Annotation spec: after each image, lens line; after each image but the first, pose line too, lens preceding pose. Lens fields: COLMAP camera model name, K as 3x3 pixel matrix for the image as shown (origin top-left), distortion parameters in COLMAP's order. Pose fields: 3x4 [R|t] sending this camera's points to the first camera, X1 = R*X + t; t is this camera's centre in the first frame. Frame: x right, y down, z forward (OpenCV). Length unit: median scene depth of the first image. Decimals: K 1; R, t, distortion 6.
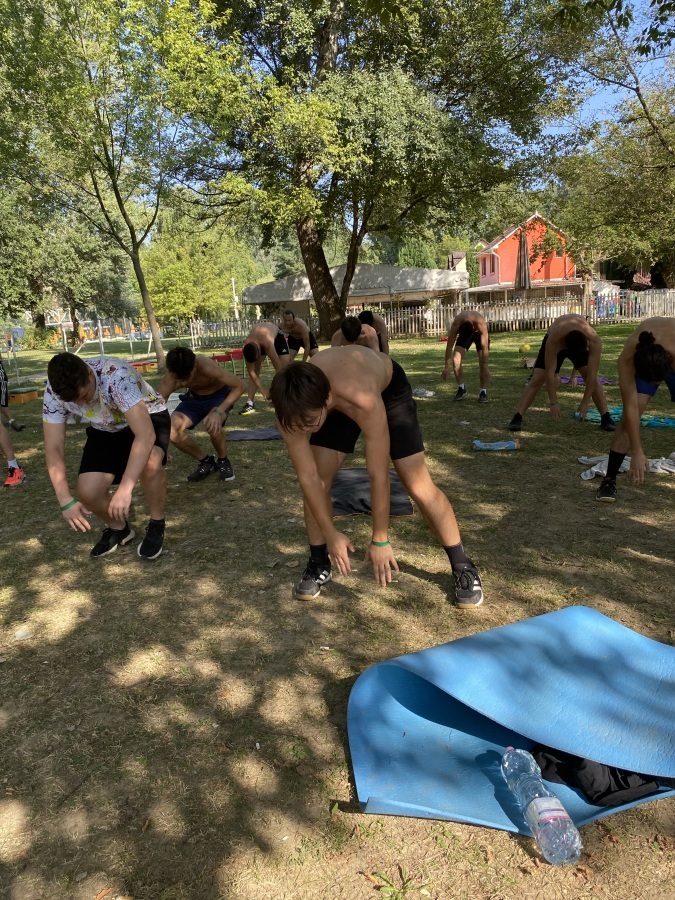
lens RADIAL K [[678.8, 0, 338.5], [0, 678.8, 451.0], [0, 0, 1]] dist [0.002631, -0.009764]
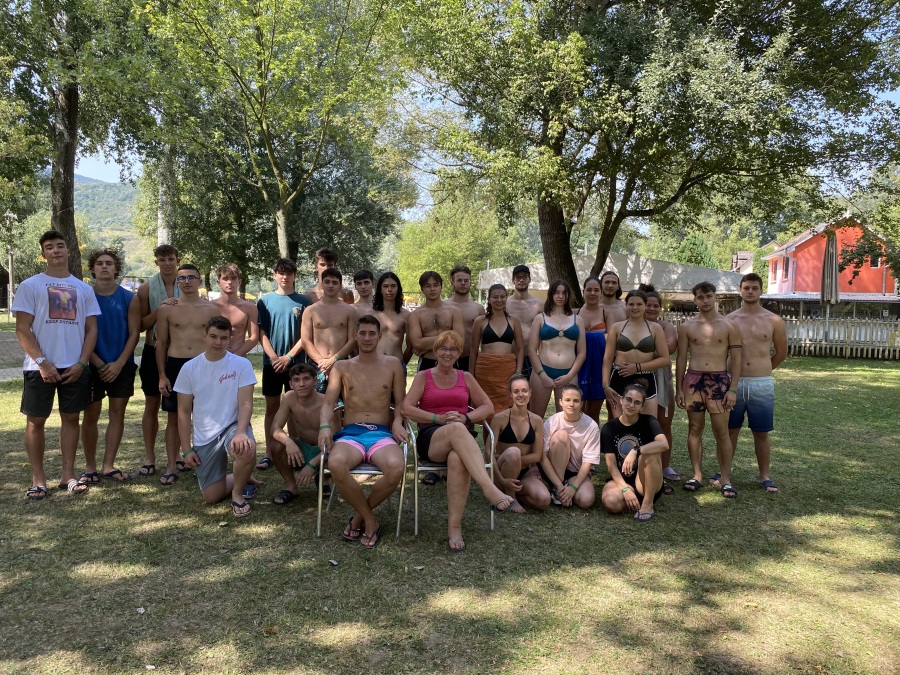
lens RADIAL K [[678.8, 0, 448.8], [0, 678.8, 338.5], [0, 0, 1]] dist [0.002631, -0.009764]
pose [[0.977123, 0.099979, -0.187710, 0.002623], [-0.128730, 0.980603, -0.147808, -0.035153], [0.169291, 0.168591, 0.971039, 0.211669]]
